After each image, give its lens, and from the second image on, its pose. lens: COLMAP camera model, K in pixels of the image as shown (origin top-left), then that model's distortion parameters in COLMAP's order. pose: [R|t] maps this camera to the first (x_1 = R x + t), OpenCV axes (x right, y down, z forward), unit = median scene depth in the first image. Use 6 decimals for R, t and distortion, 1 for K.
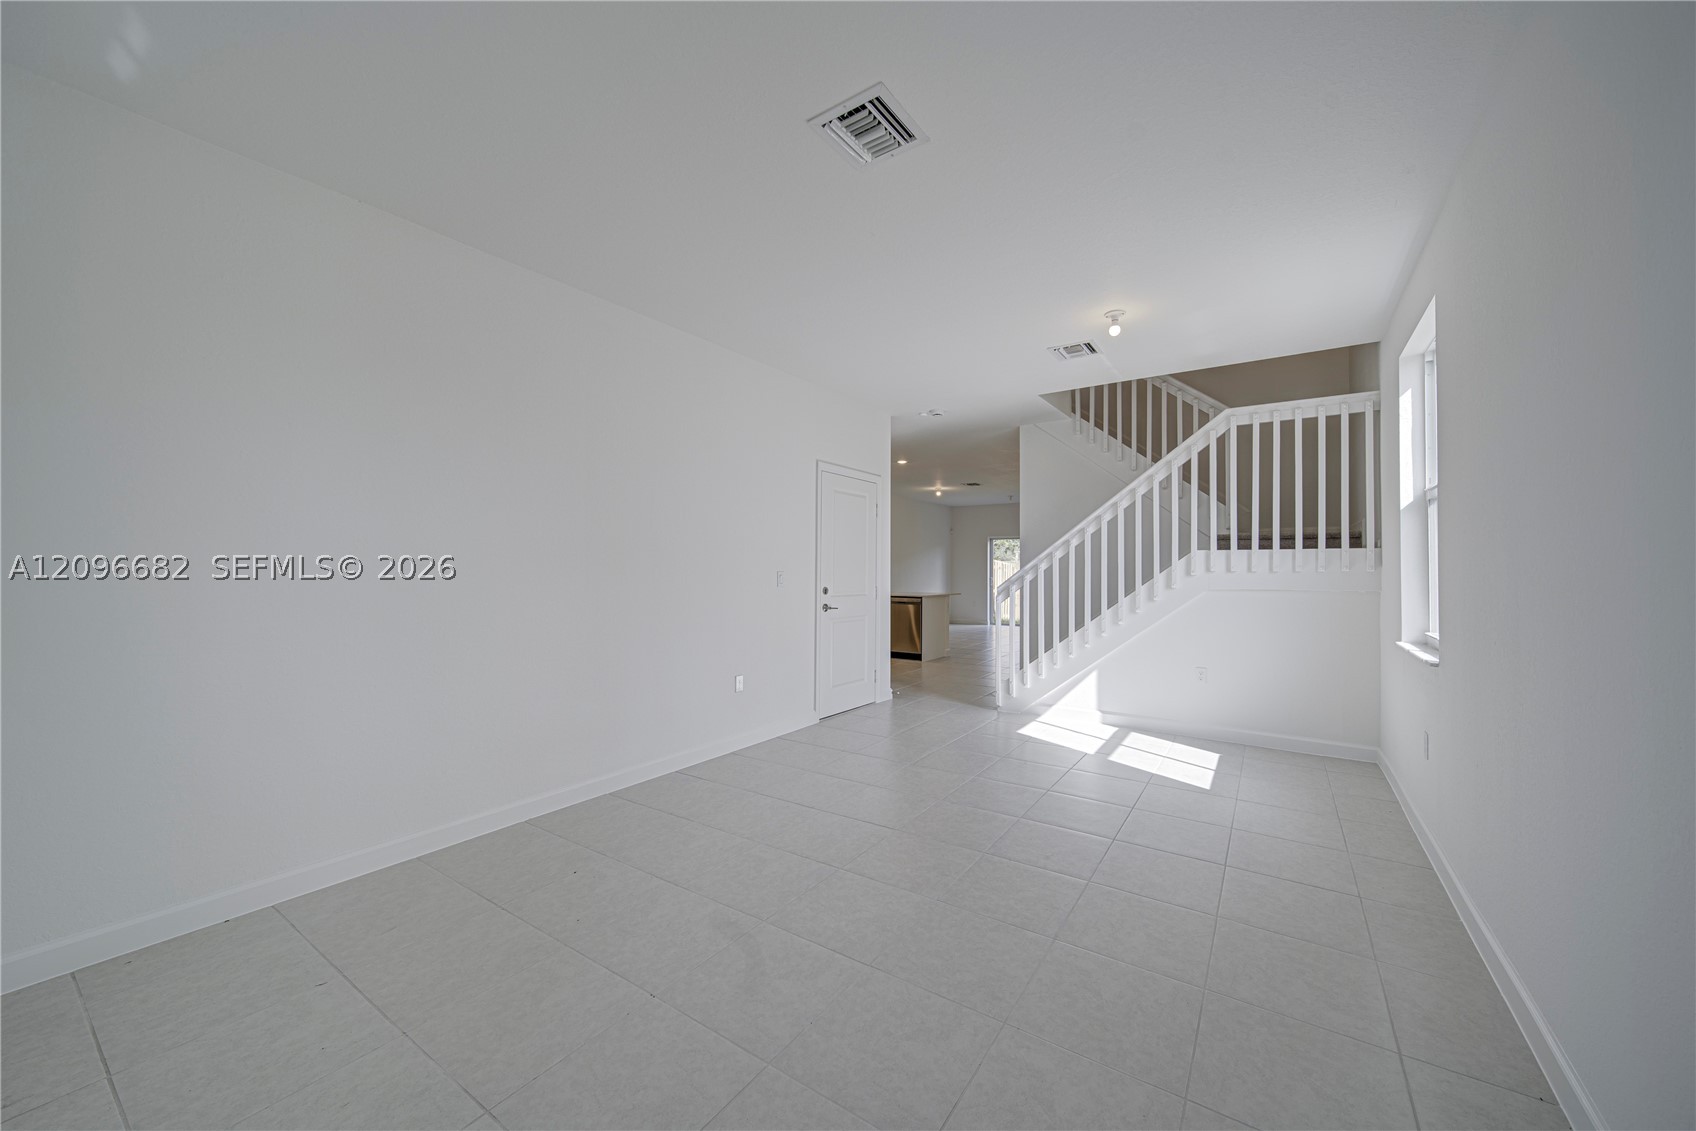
lens RADIAL K [[595.4, 0, 848.0], [0, 595.4, 565.5], [0, 0, 1]] dist [-0.001443, -0.000120]
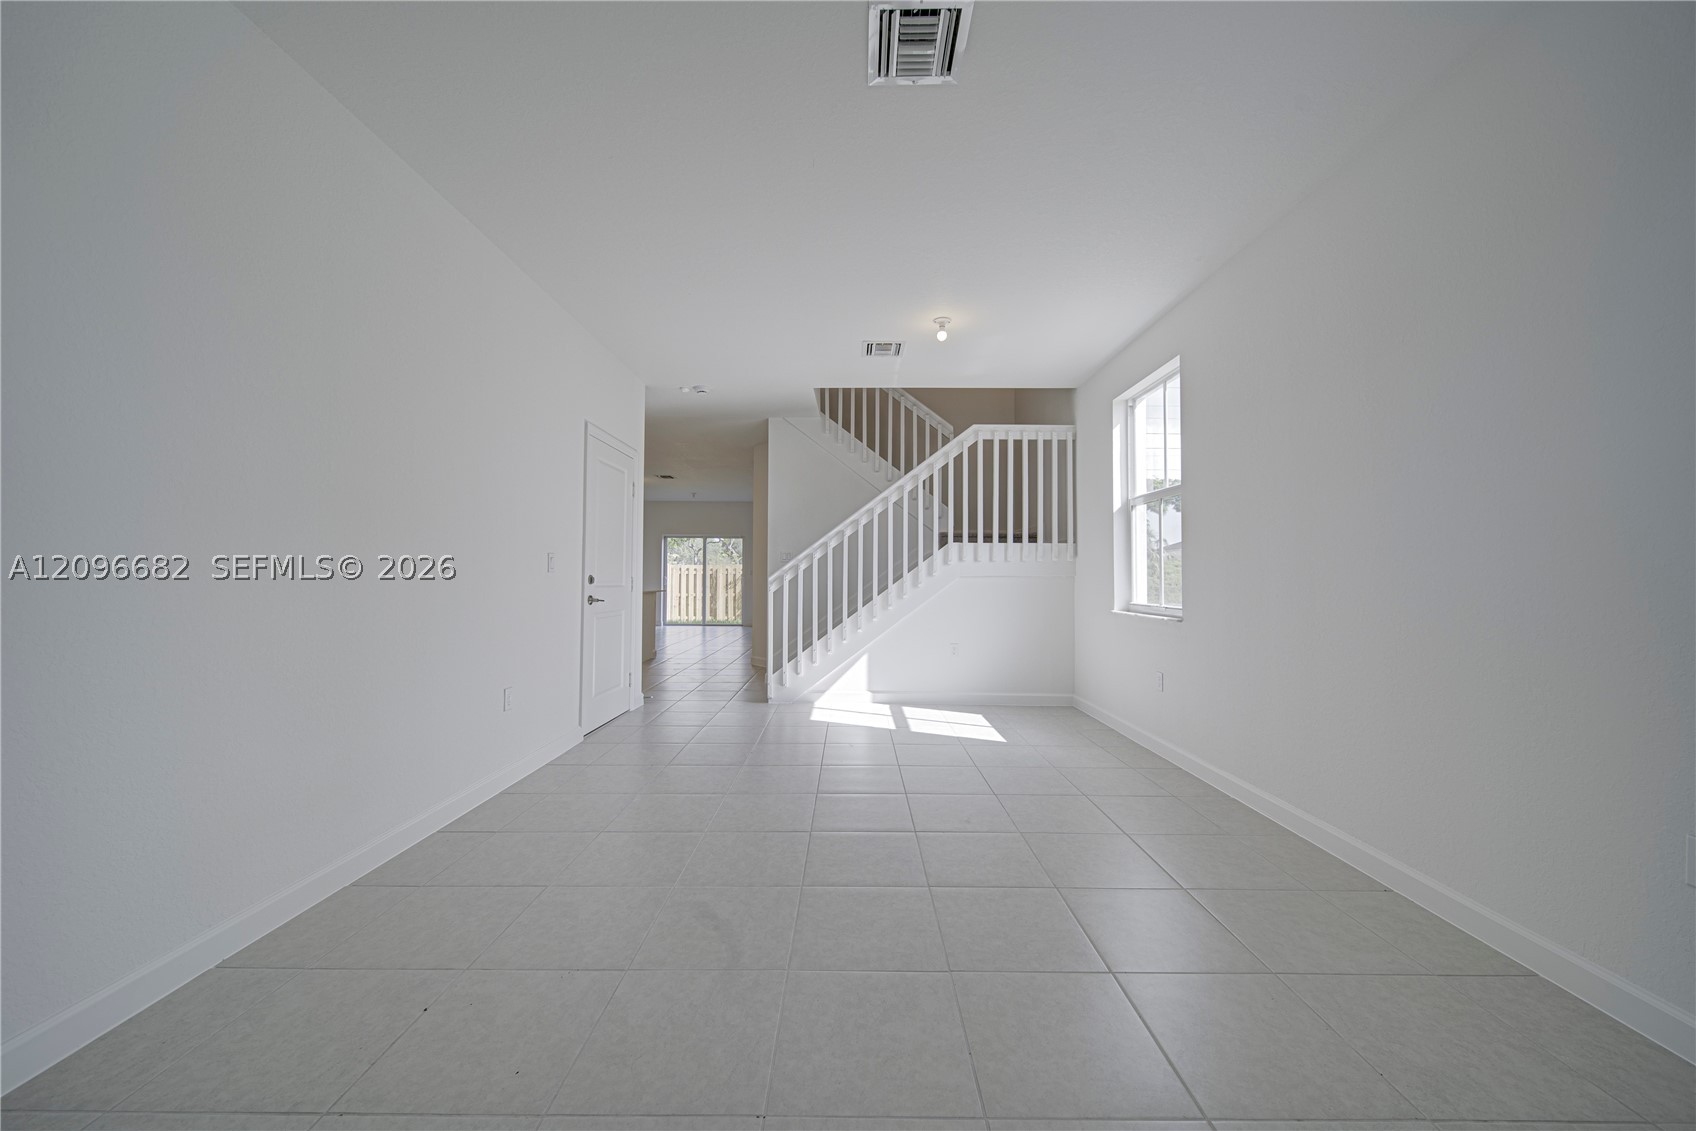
lens RADIAL K [[602.3, 0, 848.5], [0, 602.3, 560.2], [0, 0, 1]] dist [-0.000093, 0.000071]
pose [[0.843808, 0.015789, 0.536414, -0.193416], [-0.009610, 0.999851, -0.014314, 0.024927], [-0.536560, 0.006923, 0.843834, 0.105899]]
